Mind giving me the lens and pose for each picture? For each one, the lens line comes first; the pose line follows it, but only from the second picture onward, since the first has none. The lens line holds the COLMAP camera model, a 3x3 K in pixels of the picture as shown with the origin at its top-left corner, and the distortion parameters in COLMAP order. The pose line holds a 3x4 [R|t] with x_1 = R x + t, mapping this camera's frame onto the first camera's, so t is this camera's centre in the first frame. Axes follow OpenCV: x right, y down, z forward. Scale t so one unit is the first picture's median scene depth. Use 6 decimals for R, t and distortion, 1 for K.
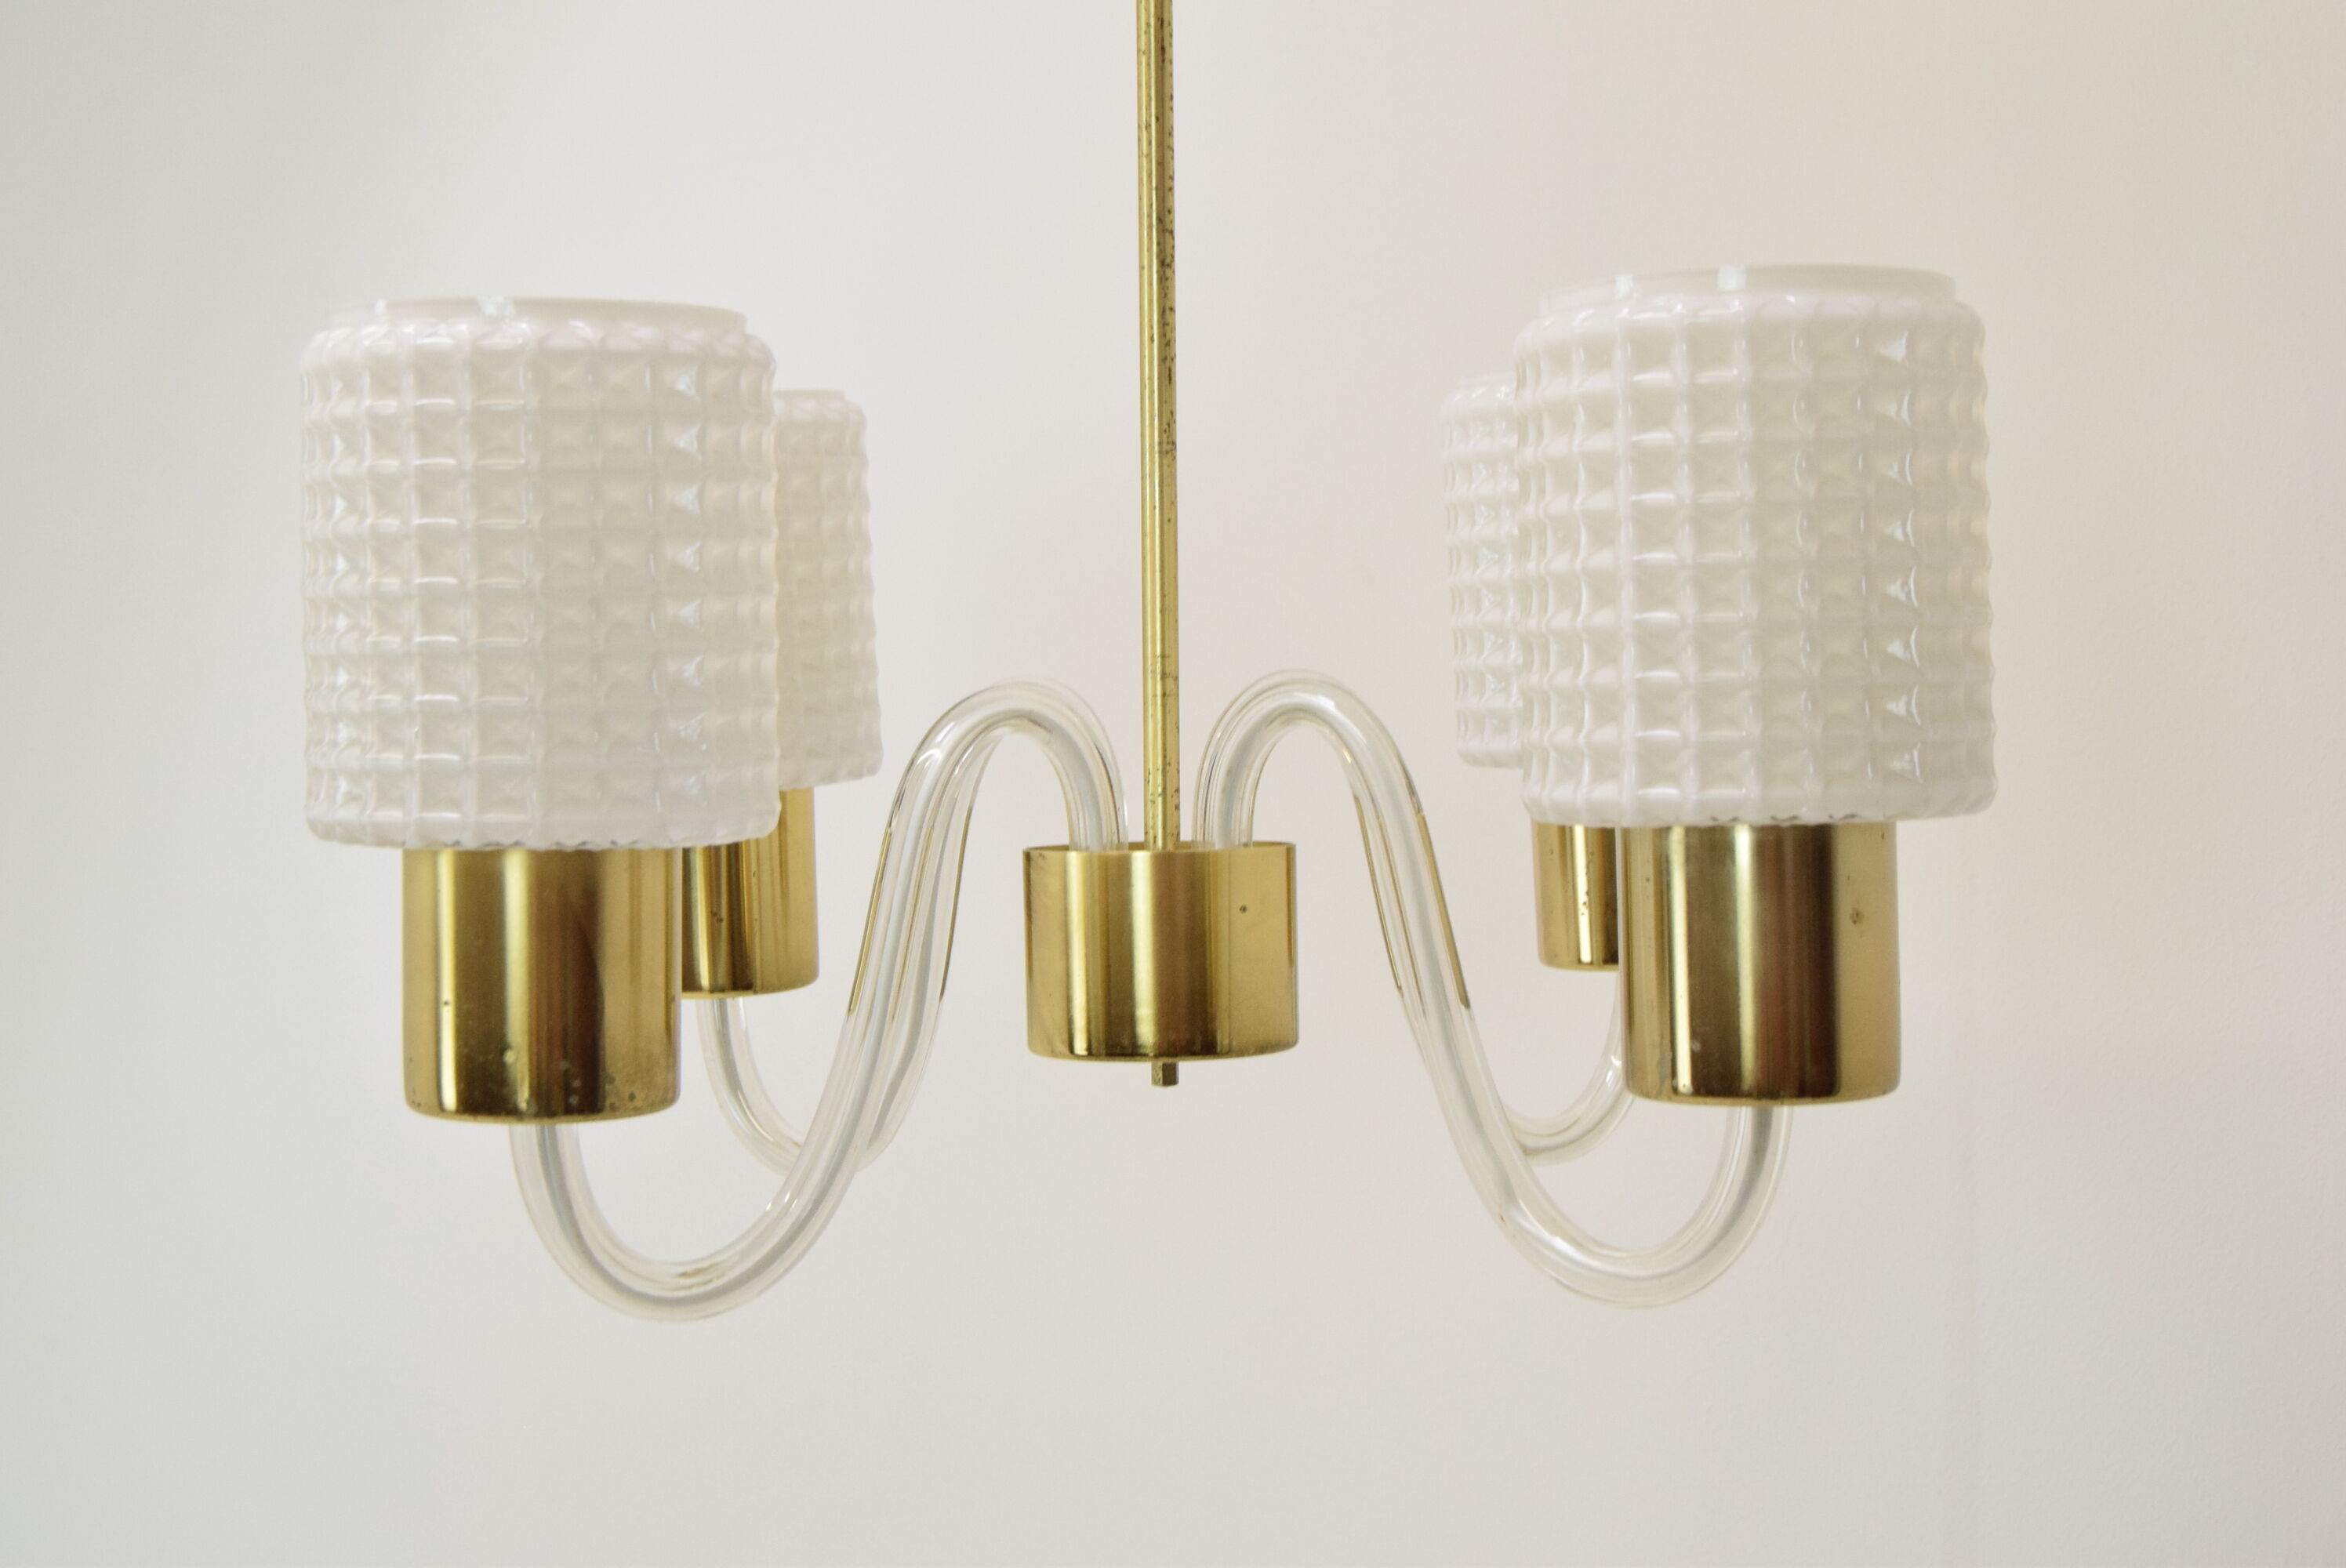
lens RADIAL K [[3502.7, 0, 1173.0], [0, 3502.7, 784.0], [0, 0, 1]] dist [-0.075192, -0.027752]
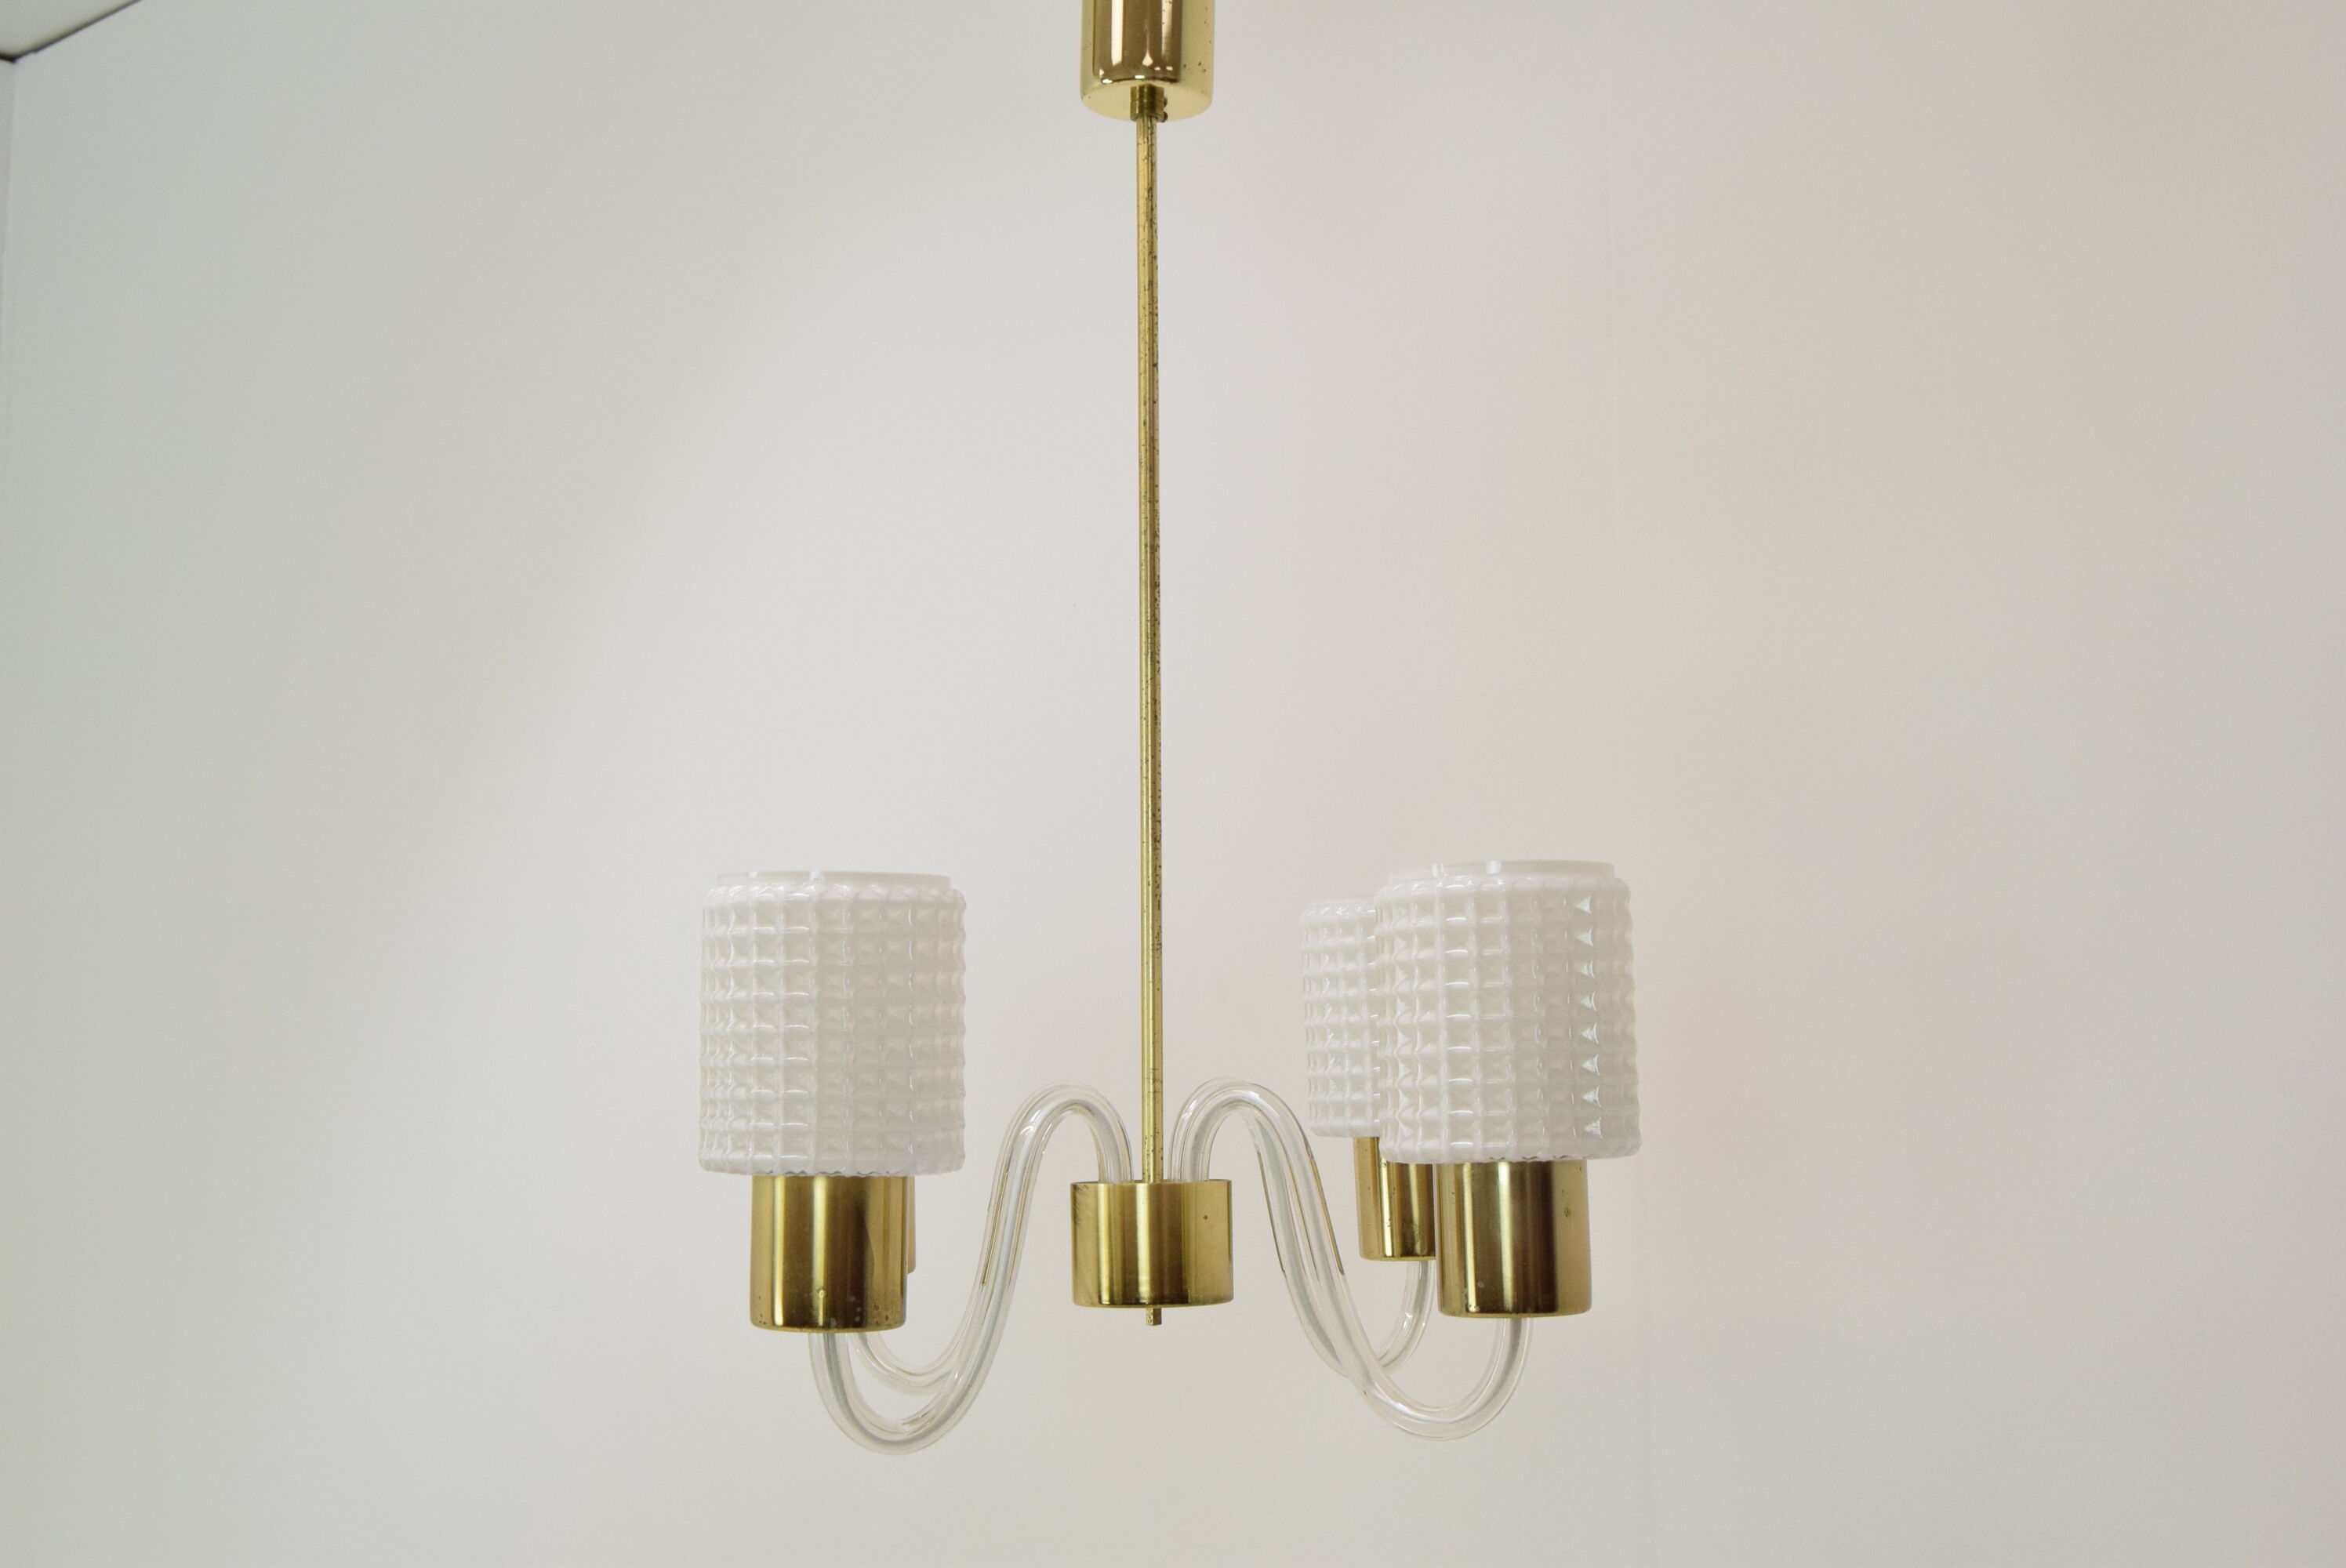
lens RADIAL K [[3038.6, 0, 1173.0], [0, 3038.6, 784.0], [0, 0, 1]] dist [-0.078213, 0.012019]
pose [[0.995596, 0.010945, 0.093110, -0.157919], [0.001067, 0.991775, -0.127988, 0.017963], [-0.093745, 0.127523, 0.987395, -0.568841]]
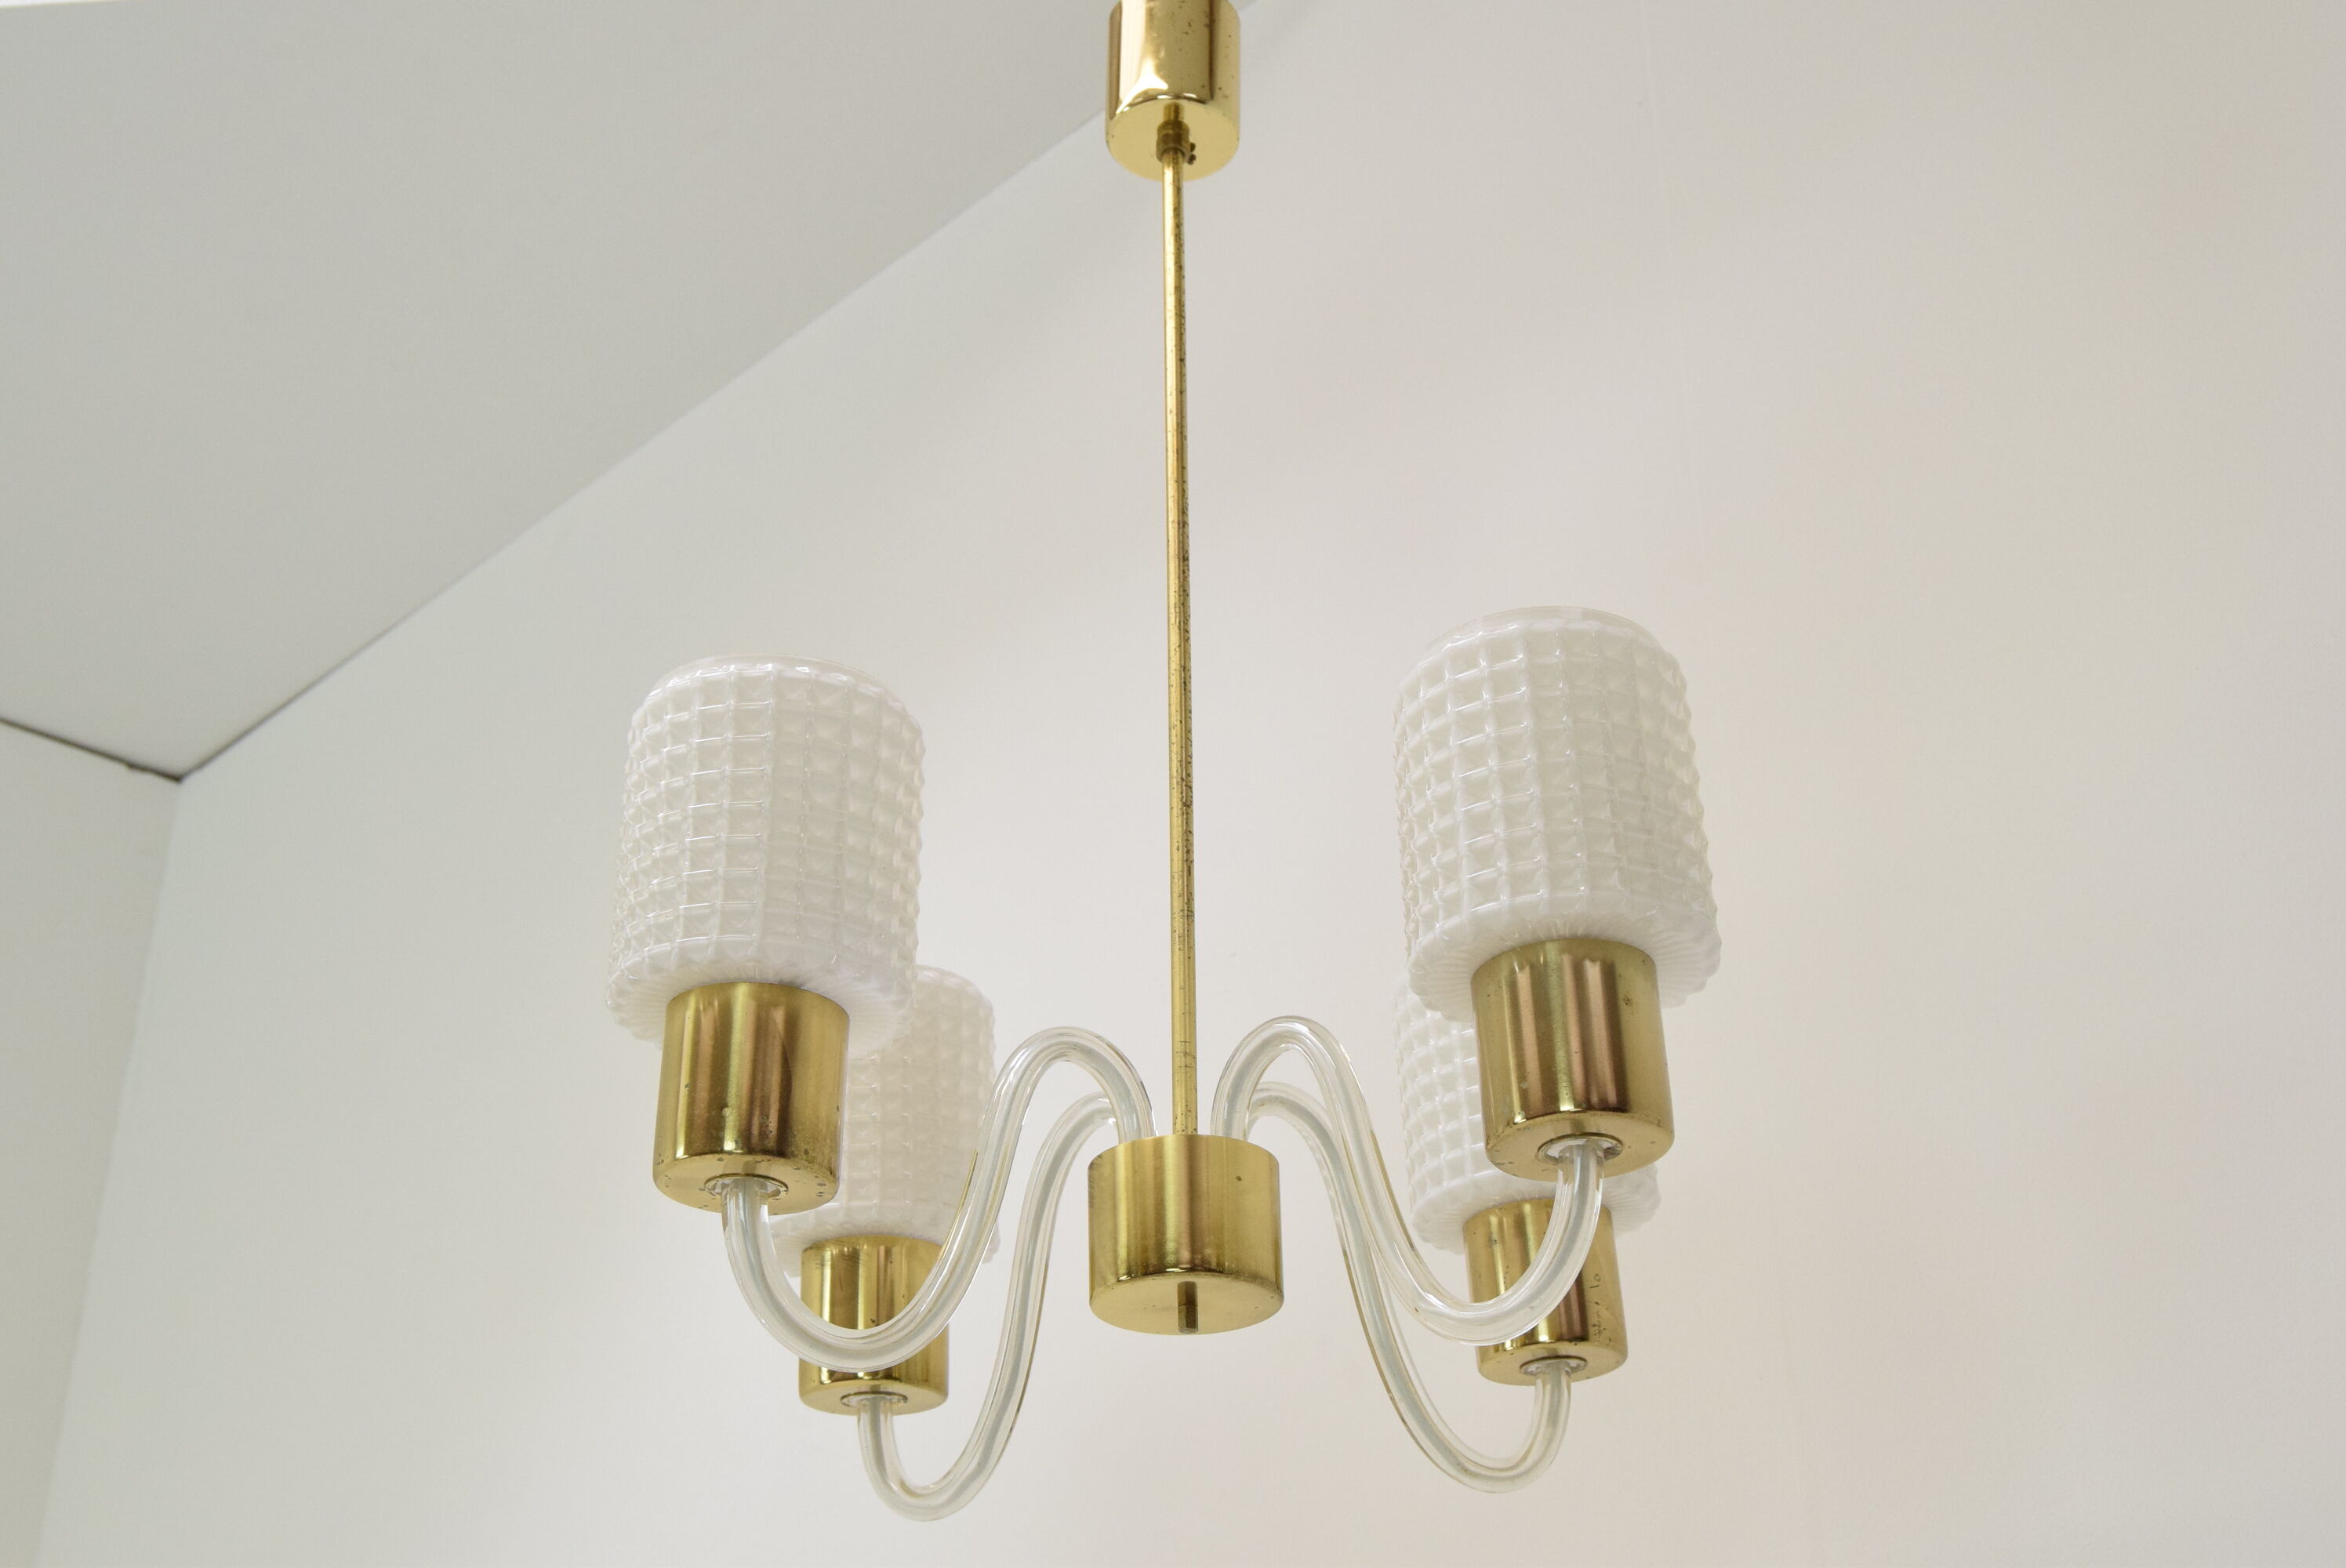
lens RADIAL K [[3038.6, 0, 1173.0], [0, 3038.6, 784.0], [0, 0, 1]] dist [-0.078213, 0.012019]
pose [[0.998717, -0.024267, -0.044435, 0.060234], [-0.001486, 0.863218, -0.504830, 0.605011], [0.050608, 0.504248, 0.862075, -0.173711]]
